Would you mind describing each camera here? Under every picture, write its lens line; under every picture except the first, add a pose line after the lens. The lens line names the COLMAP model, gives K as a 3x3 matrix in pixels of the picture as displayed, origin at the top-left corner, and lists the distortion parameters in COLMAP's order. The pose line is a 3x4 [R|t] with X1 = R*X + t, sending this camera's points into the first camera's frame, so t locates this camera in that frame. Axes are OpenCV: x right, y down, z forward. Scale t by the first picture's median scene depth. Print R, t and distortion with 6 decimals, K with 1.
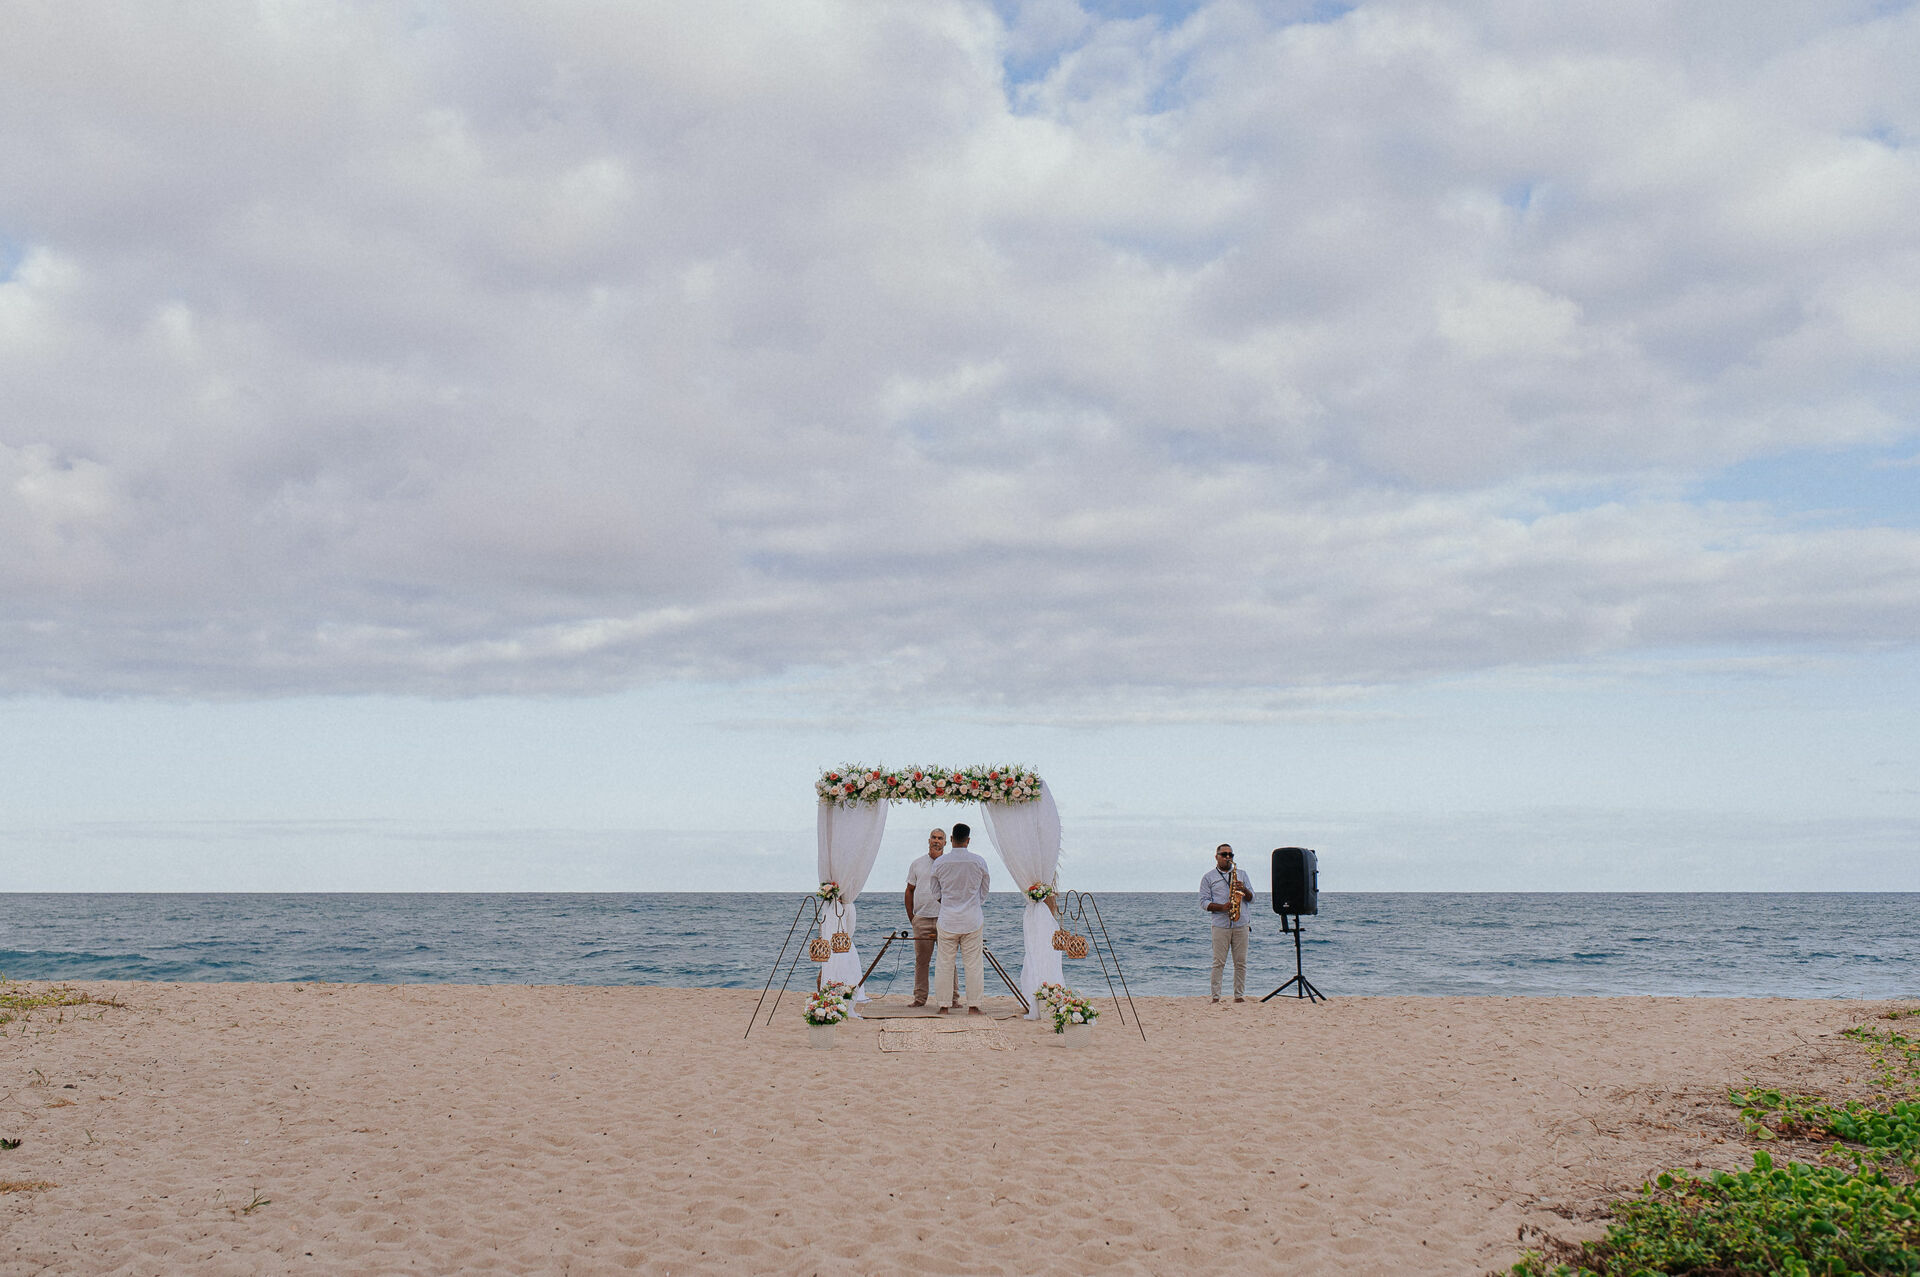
lens RADIAL K [[1911.3, 0, 960.0], [0, 1911.3, 638.5], [0, 0, 1]] dist [-0.005339, 0.008871]
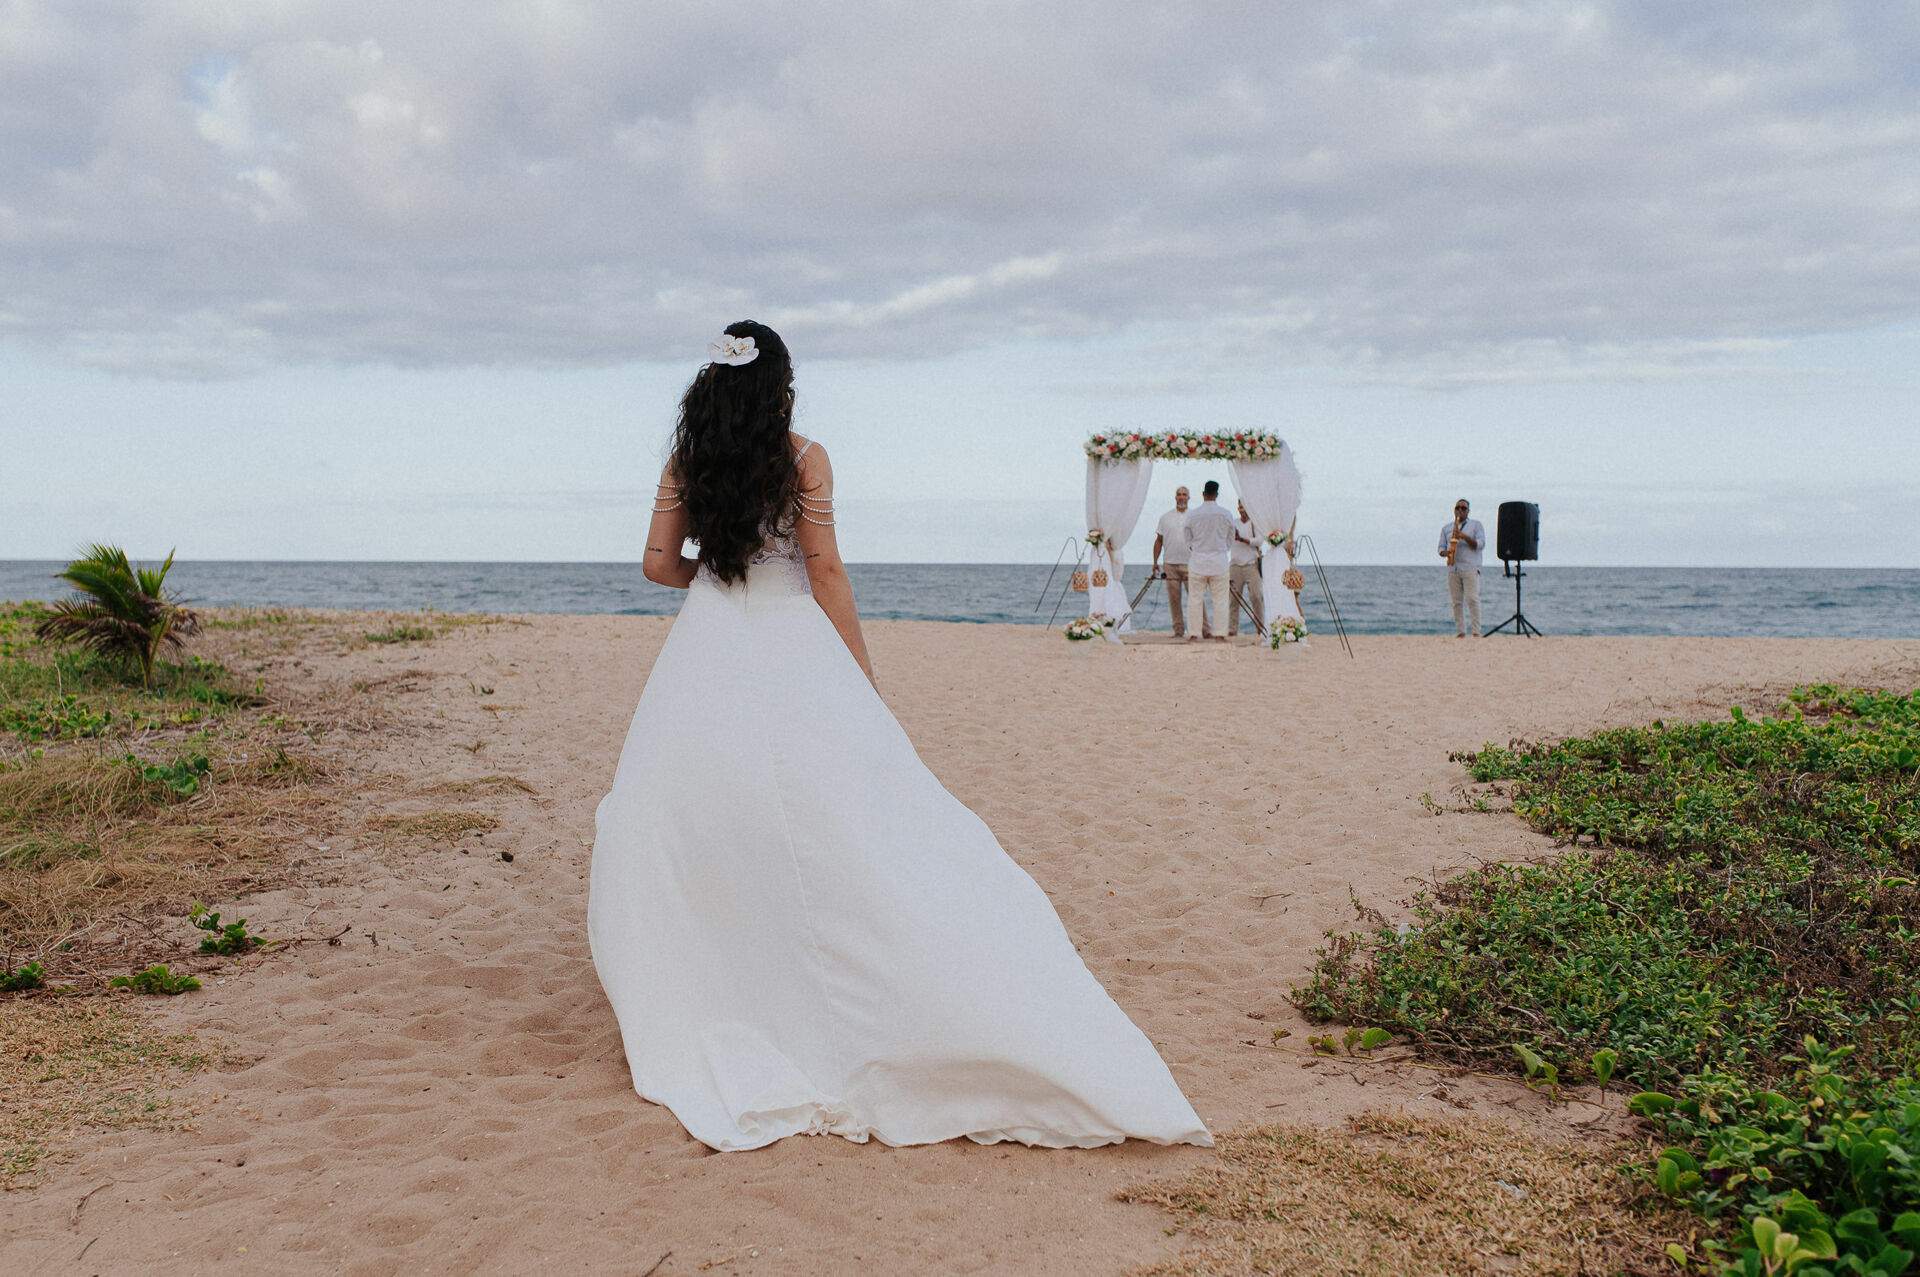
lens RADIAL K [[1952.1, 0, 955.2], [0, 1952.1, 639.4], [0, 0, 1]] dist [0.002840, -0.001847]
pose [[0.985599, 0.011337, -0.168718, 0.048619], [0.017265, 0.985790, 0.167092, -0.006733], [0.168215, -0.167599, 0.971398, -0.180854]]
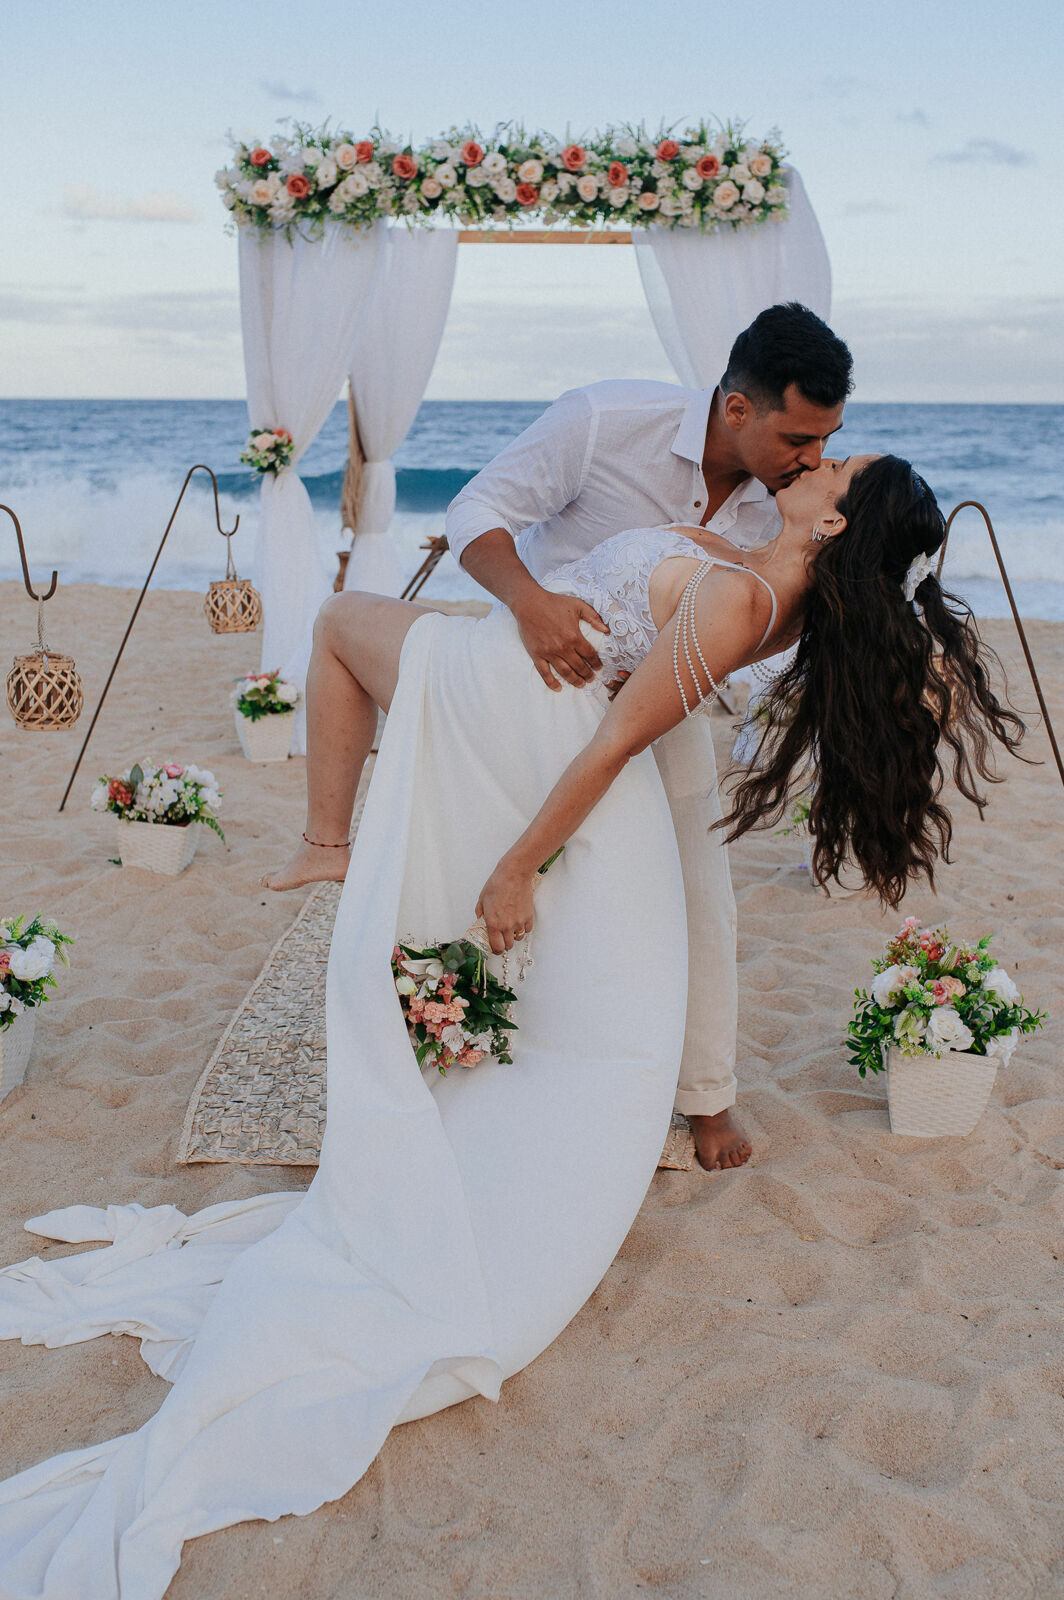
lens RADIAL K [[1626.7, 0, 565.0], [0, 1626.7, 800.3], [0, 0, 1]] dist [0.002840, -0.001847]
pose [[0.998069, 0.019244, -0.059055, 0.018942], [0.003595, 0.931300, 0.364235, 0.074044], [0.062007, -0.363745, 0.929433, 0.646132]]
